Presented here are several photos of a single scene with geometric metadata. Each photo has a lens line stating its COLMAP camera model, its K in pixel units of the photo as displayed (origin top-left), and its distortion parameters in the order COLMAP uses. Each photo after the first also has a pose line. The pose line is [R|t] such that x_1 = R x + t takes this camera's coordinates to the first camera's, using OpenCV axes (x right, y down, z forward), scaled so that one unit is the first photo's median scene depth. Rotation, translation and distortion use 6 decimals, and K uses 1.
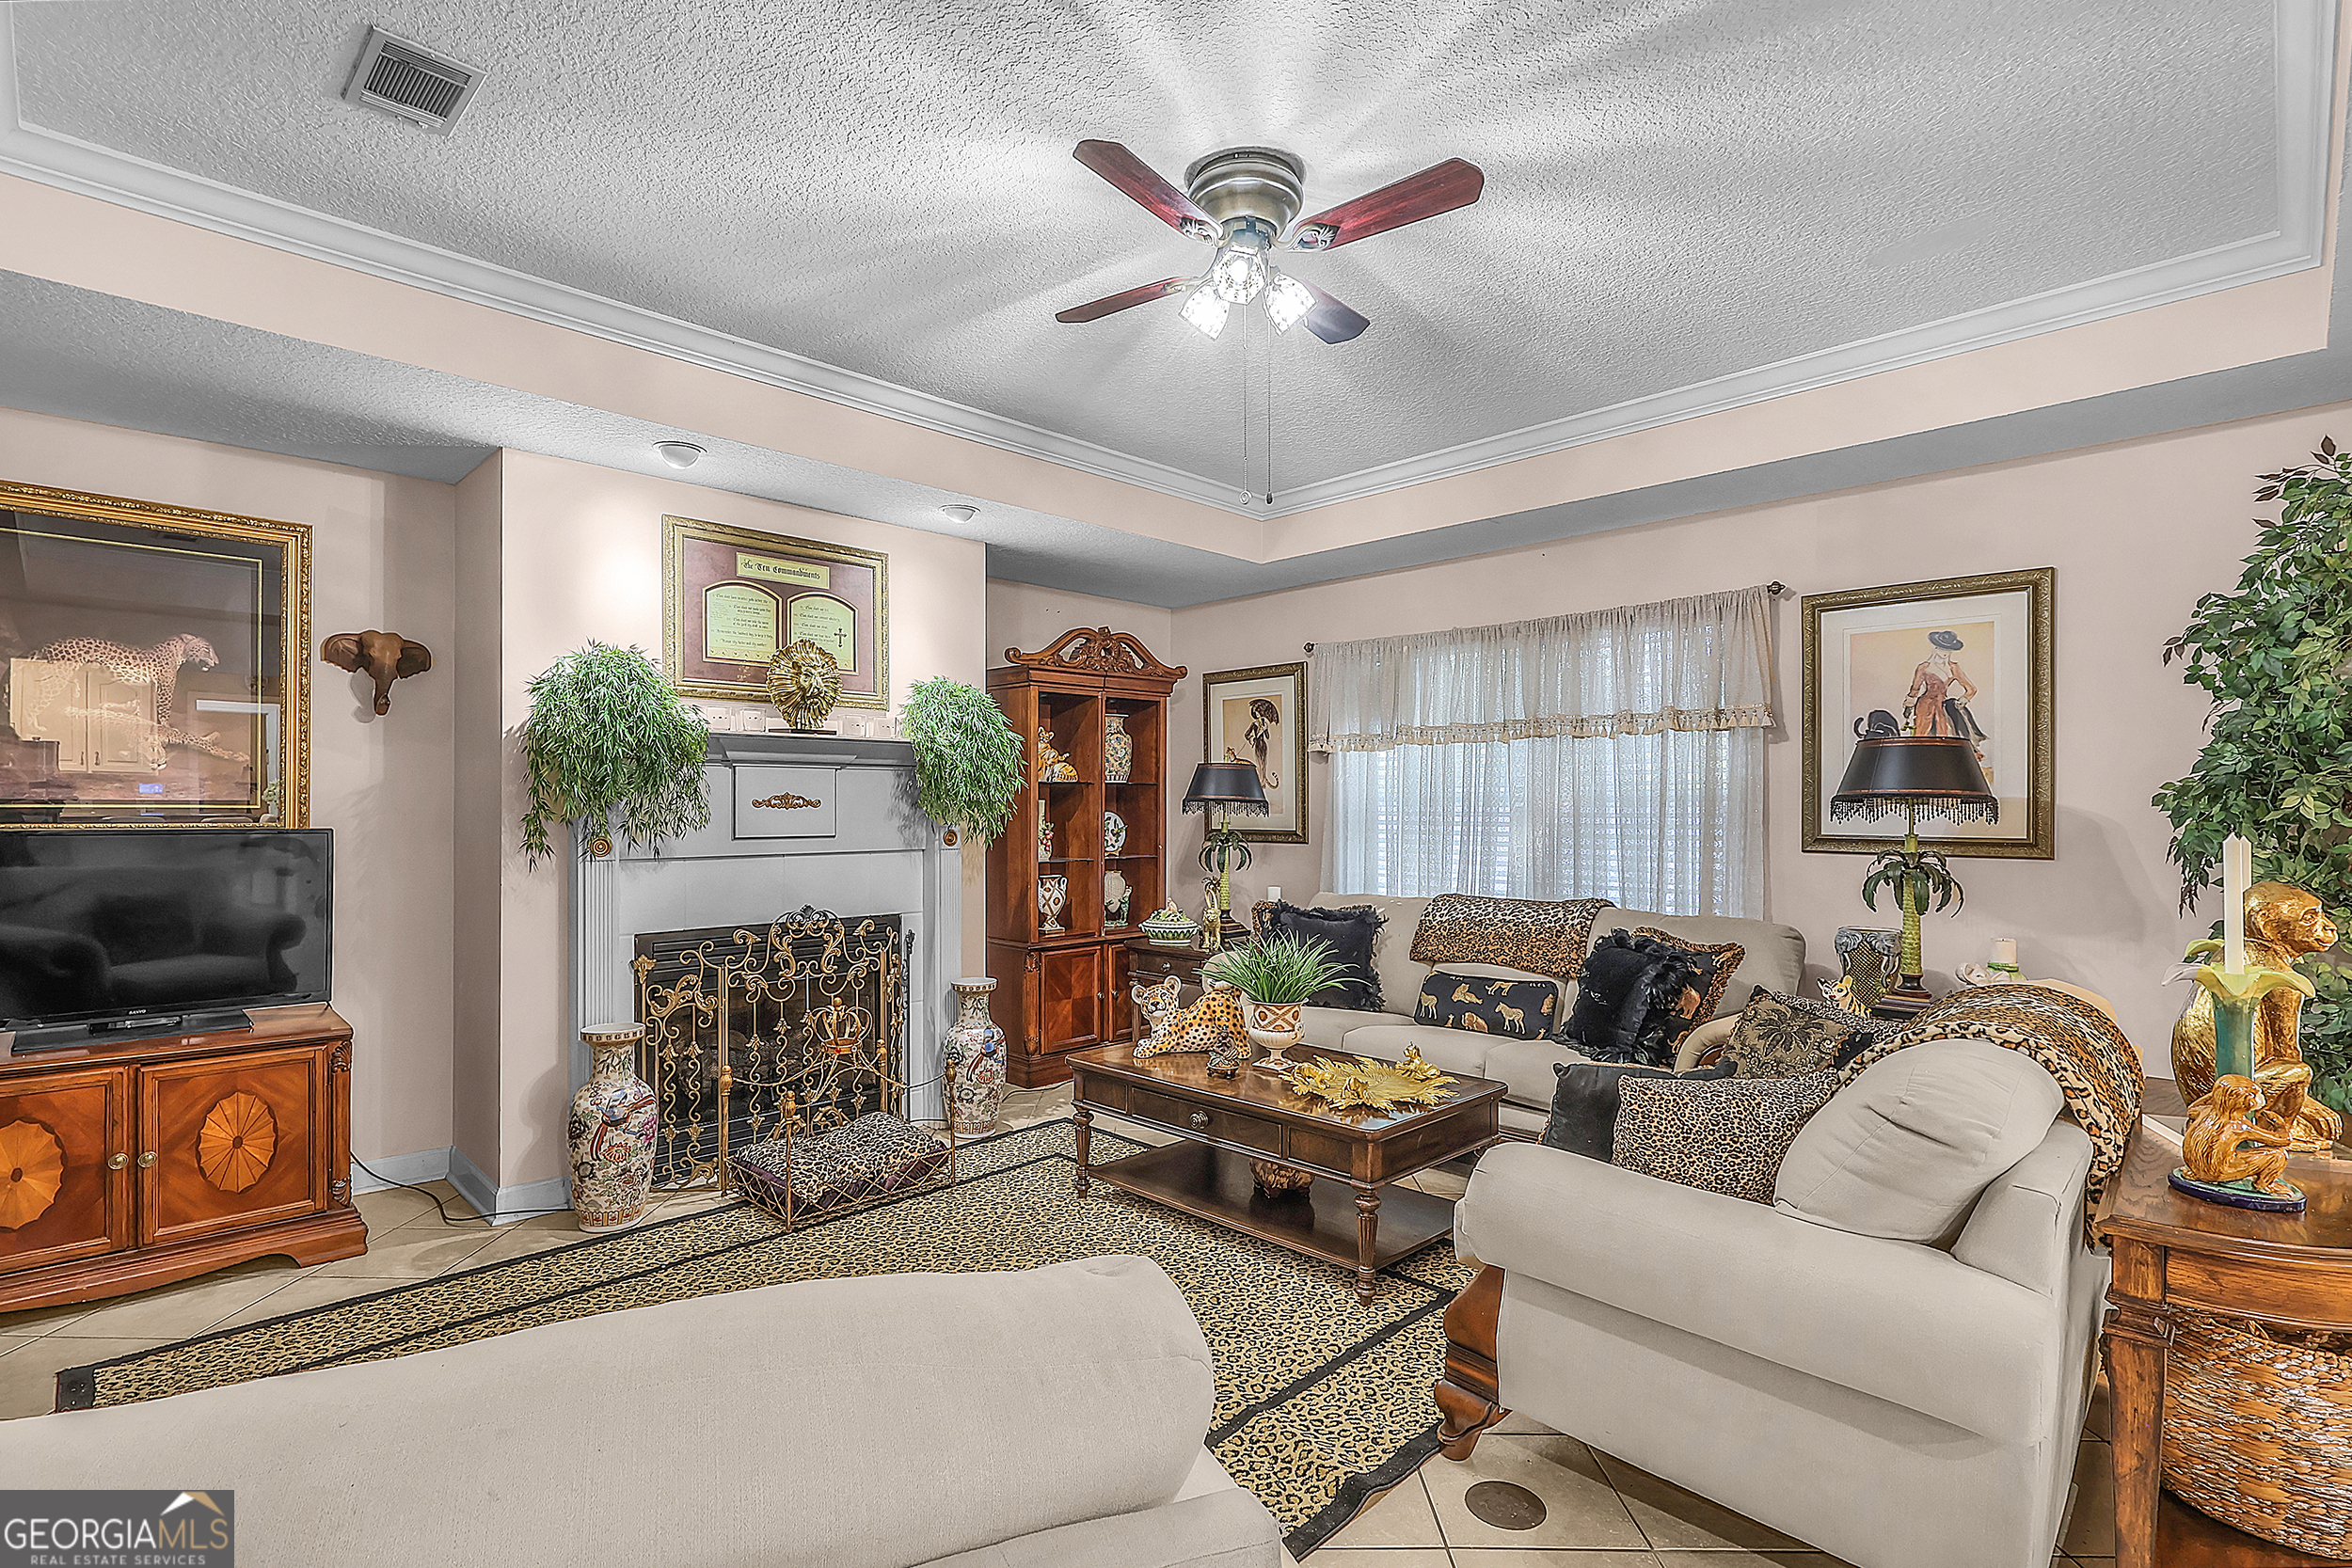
lens RADIAL K [[1106.3, 0, 1174.8], [0, 1106.3, 807.1], [0, 0, 1]] dist [-0.007197, 0.001880]
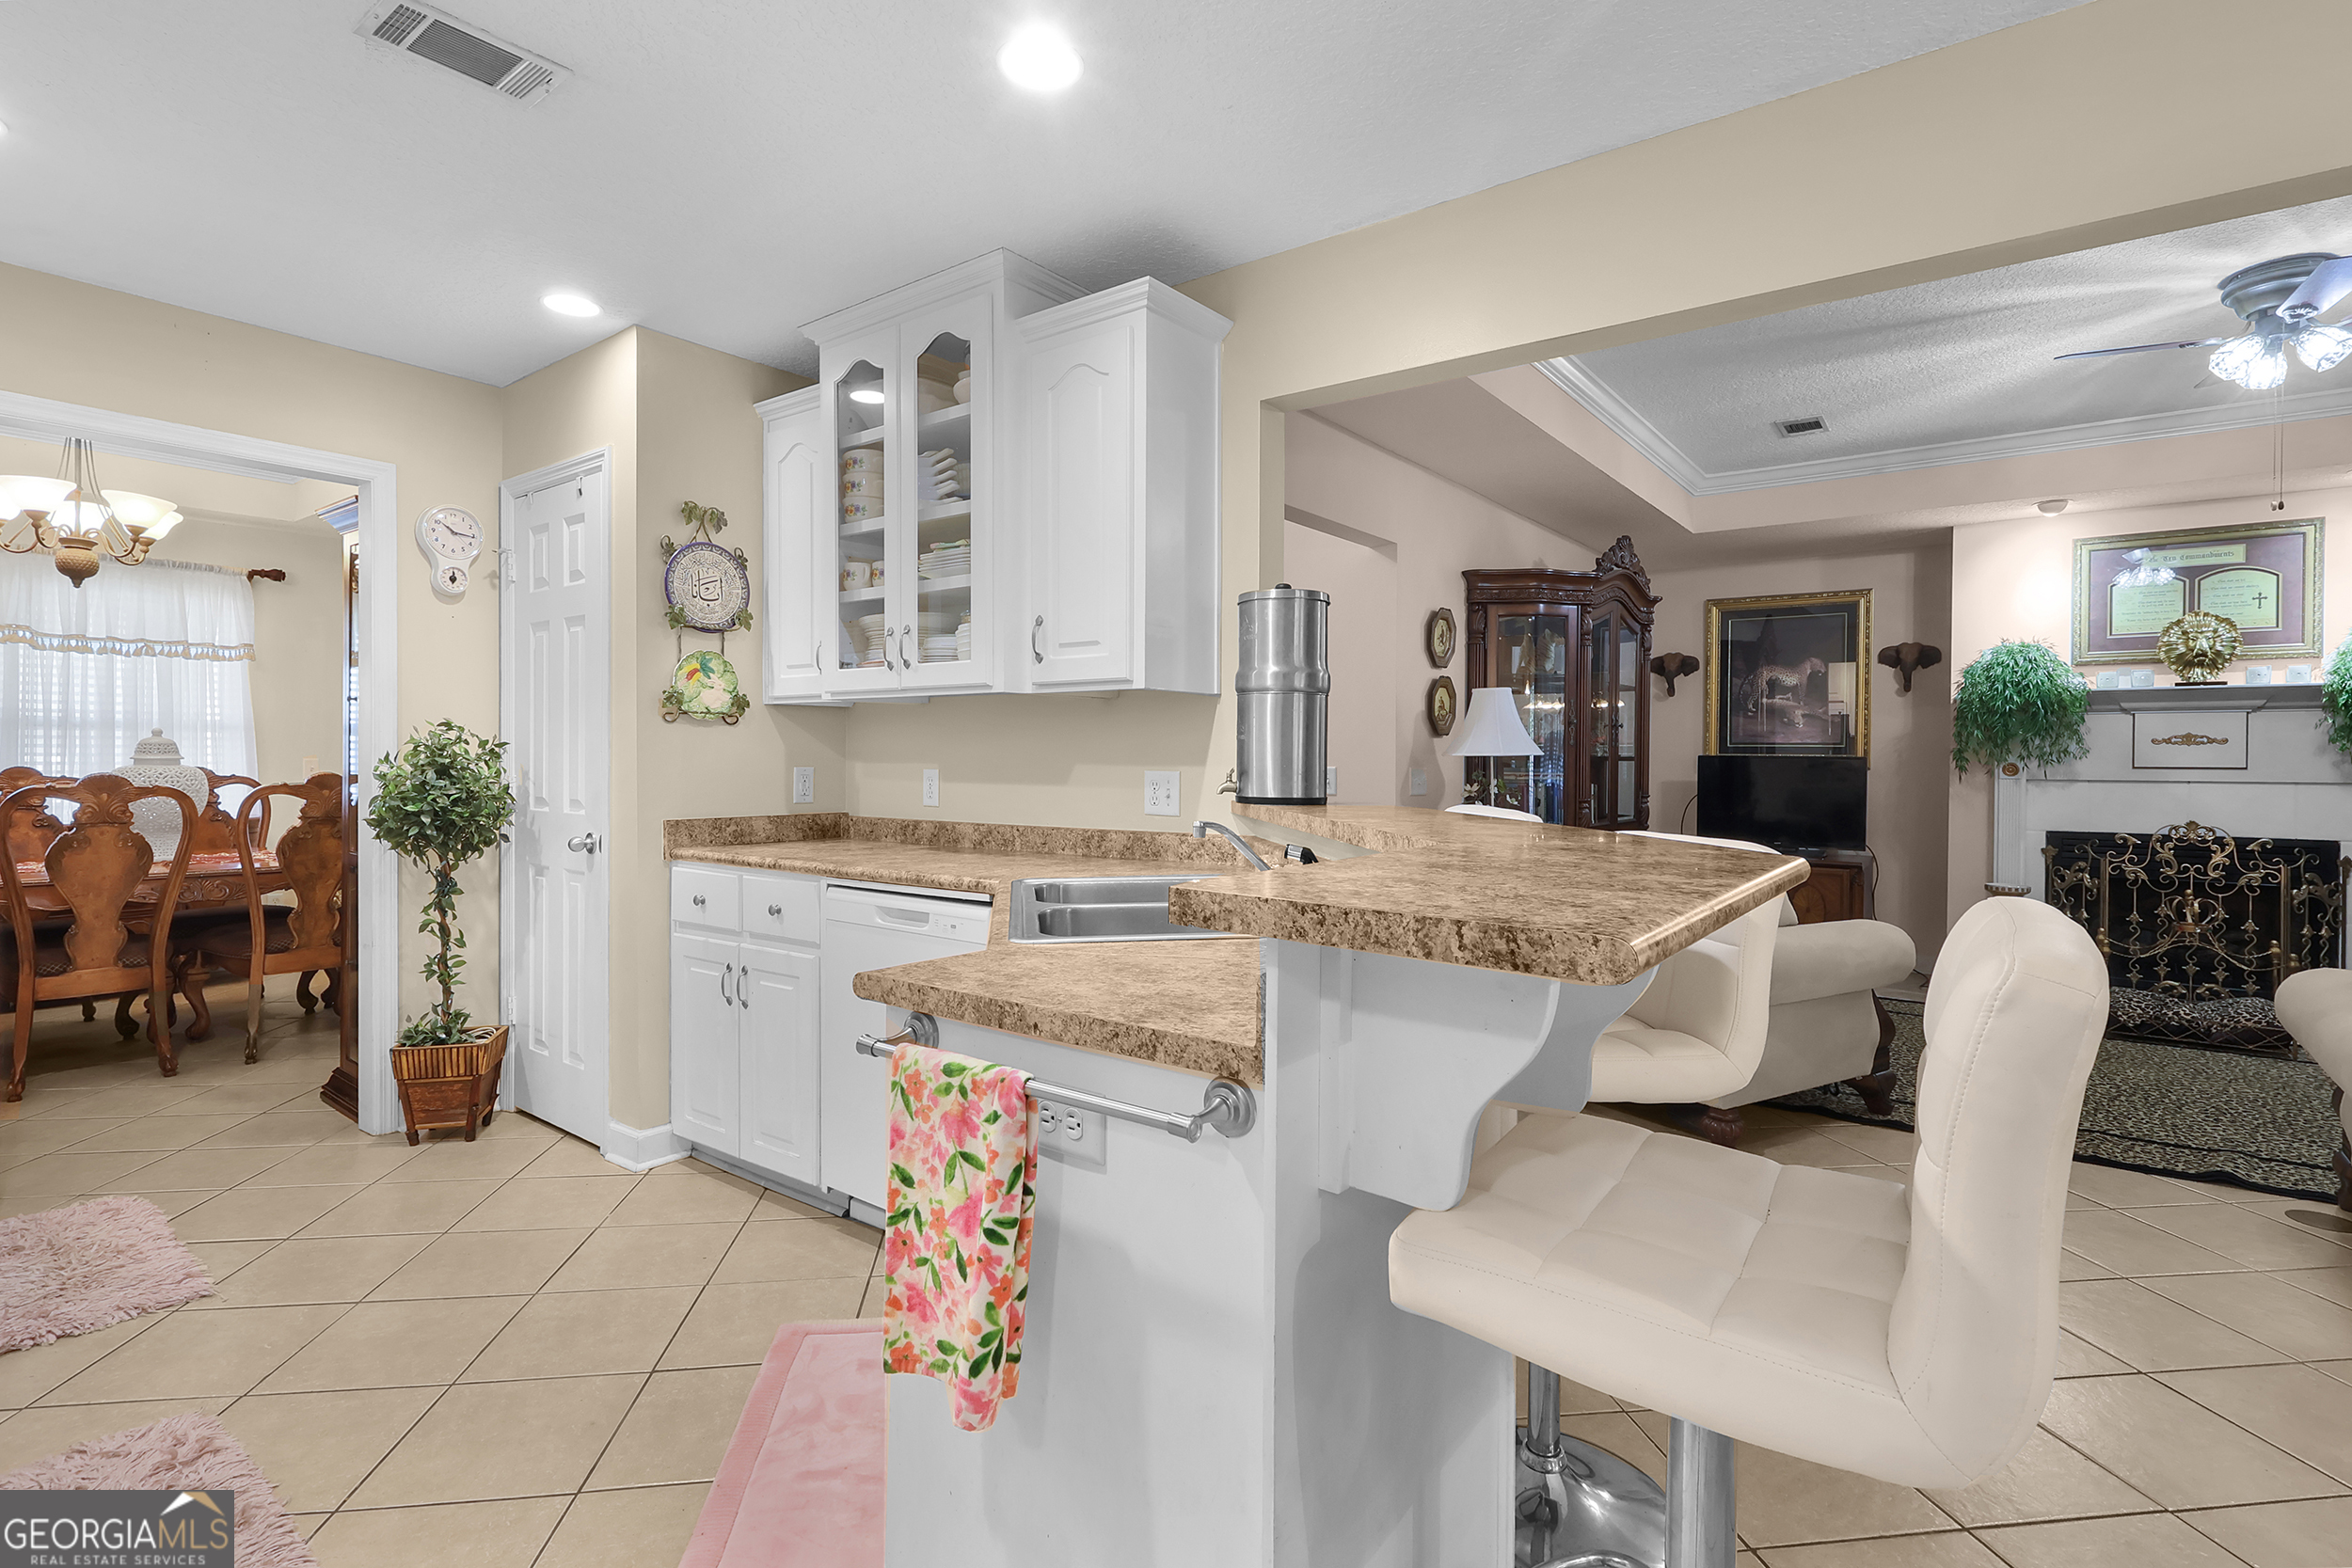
lens RADIAL K [[1106.3, 0, 1149.2], [0, 1106.3, 766.3], [0, 0, 1]] dist [-0.007197, 0.001880]
pose [[0.119083, 0.008818, -0.992845, 0.774863], [-0.008680, 0.999932, 0.007840, 0.026437], [0.992846, 0.007684, 0.119151, -0.338760]]
